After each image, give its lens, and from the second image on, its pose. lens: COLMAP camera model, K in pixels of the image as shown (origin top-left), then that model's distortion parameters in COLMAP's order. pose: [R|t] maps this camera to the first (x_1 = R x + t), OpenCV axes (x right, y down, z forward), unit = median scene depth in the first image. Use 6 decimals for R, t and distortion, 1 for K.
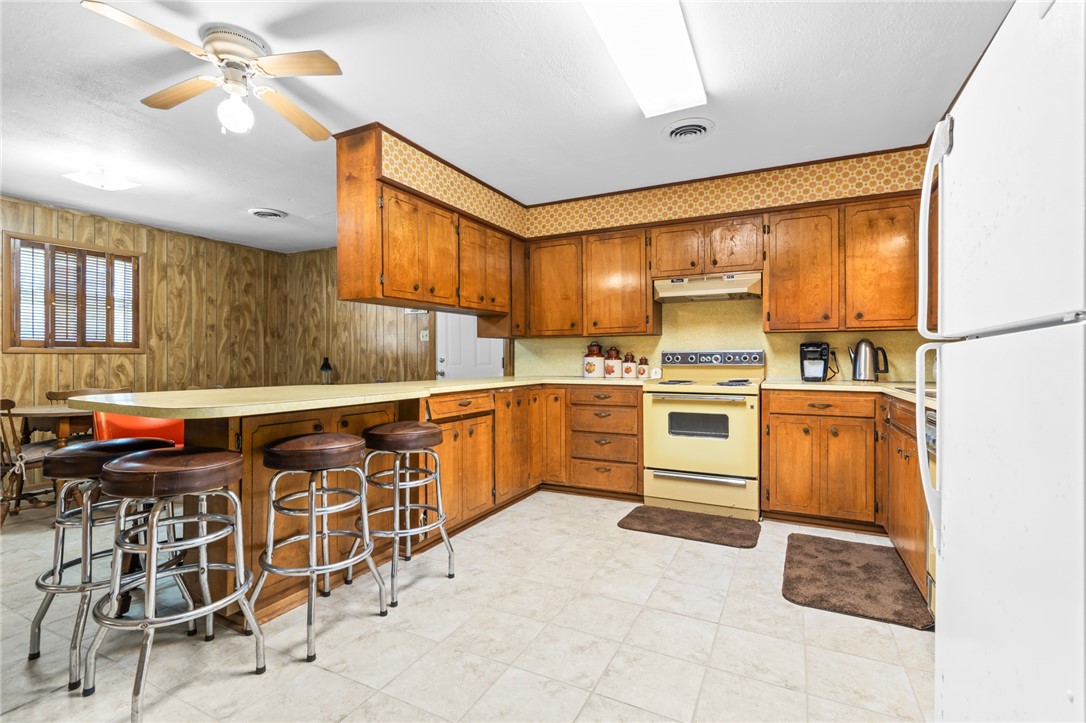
lens RADIAL K [[497.2, 0, 548.5], [0, 497.2, 357.8], [0, 0, 1]] dist [-0.009632, 0.003953]
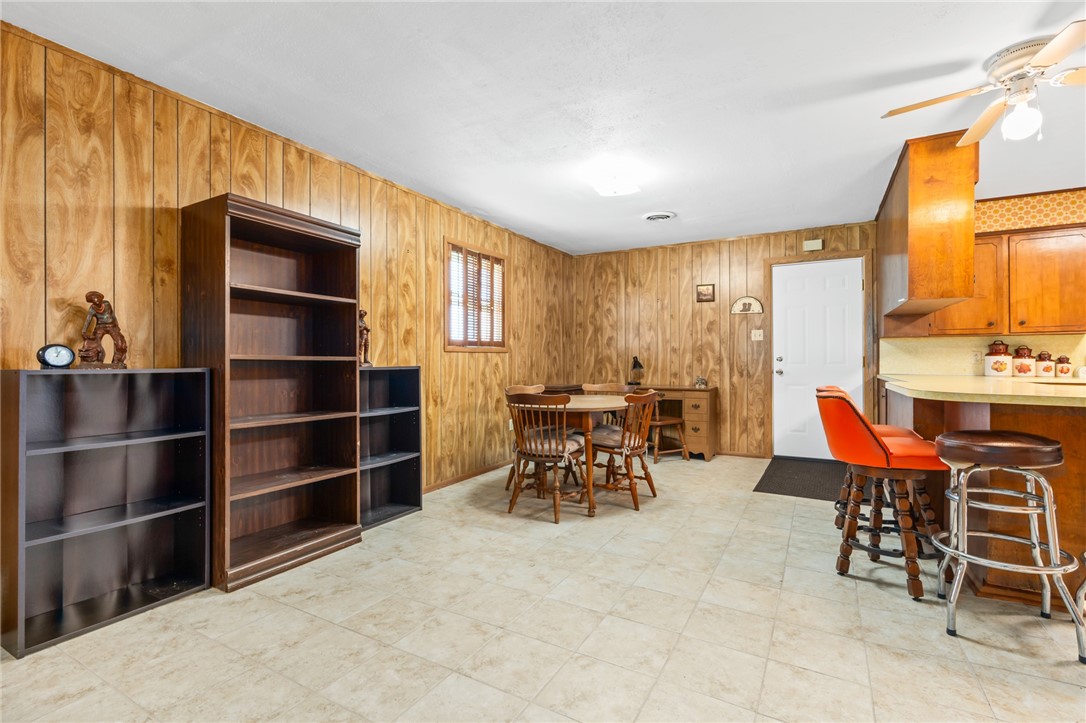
lens RADIAL K [[497.2, 0, 542.7], [0, 497.2, 358.6], [0, 0, 1]] dist [-0.009632, 0.003953]
pose [[0.998136, 0.001087, -0.061011, -0.796447], [-0.000952, 0.999997, 0.002241, 0.002639], [0.061014, -0.002179, 0.998135, -0.050791]]
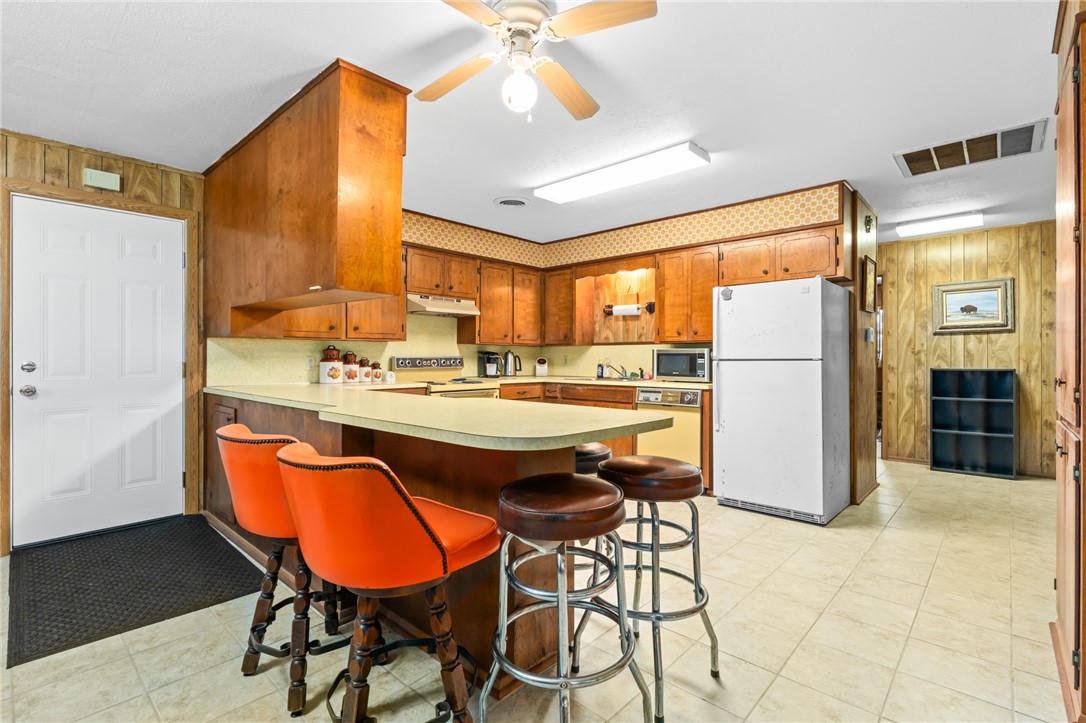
lens RADIAL K [[497.2, 0, 546.1], [0, 497.2, 356.8], [0, 0, 1]] dist [-0.009632, 0.003953]
pose [[0.278000, 0.002144, 0.960579, -0.732766], [-0.007057, 0.999975, -0.000190, -0.014213], [-0.960555, -0.006726, 0.278008, 0.361834]]
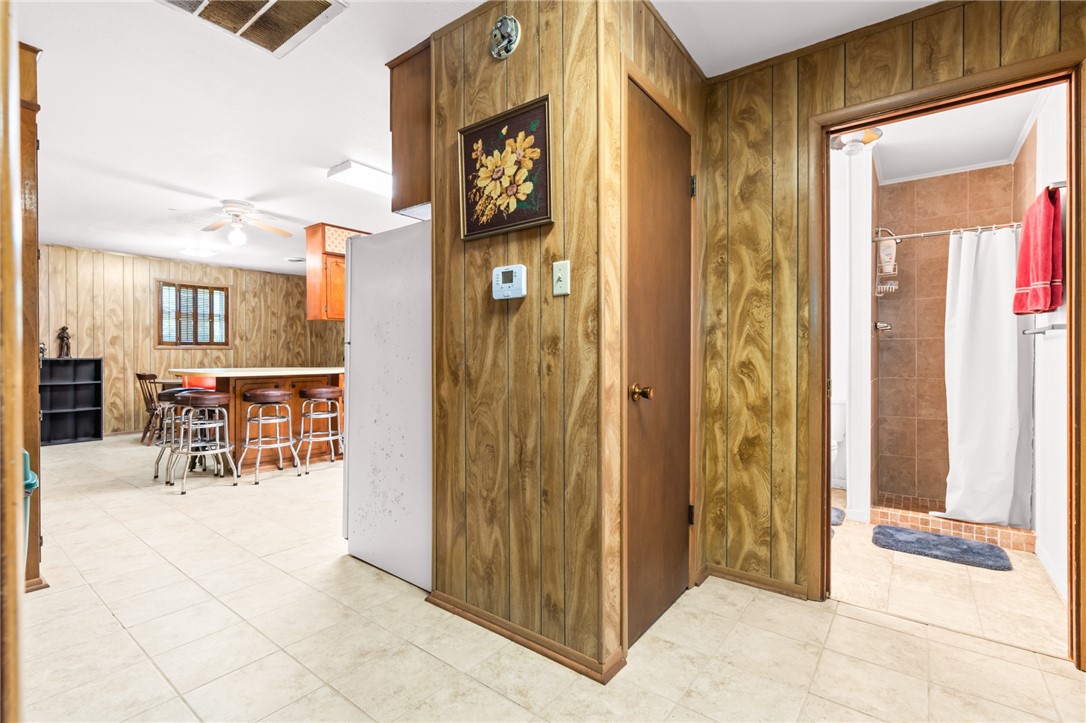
lens RADIAL K [[497.2, 0, 546.4], [0, 497.2, 357.9], [0, 0, 1]] dist [-0.009632, 0.003953]
pose [[0.982998, 0.004358, -0.183566, 0.528637], [-0.002250, 0.999929, 0.011694, -0.002057], [0.183604, -0.011082, 0.982938, -0.422270]]
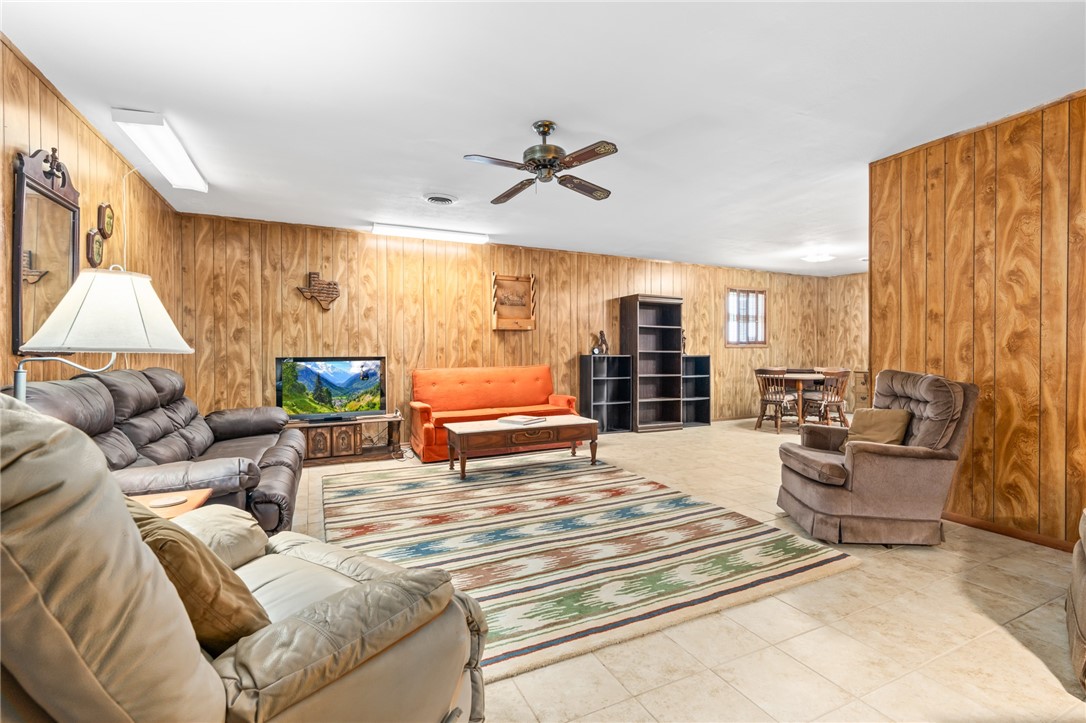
lens RADIAL K [[497.2, 0, 538.5], [0, 497.2, 356.2], [0, 0, 1]] dist [-0.009632, 0.003953]
pose [[0.786676, 0.009286, -0.617297, -0.454082], [0.000459, 0.999878, 0.015627, -0.006957], [0.617366, -0.012577, 0.786575, -0.962177]]
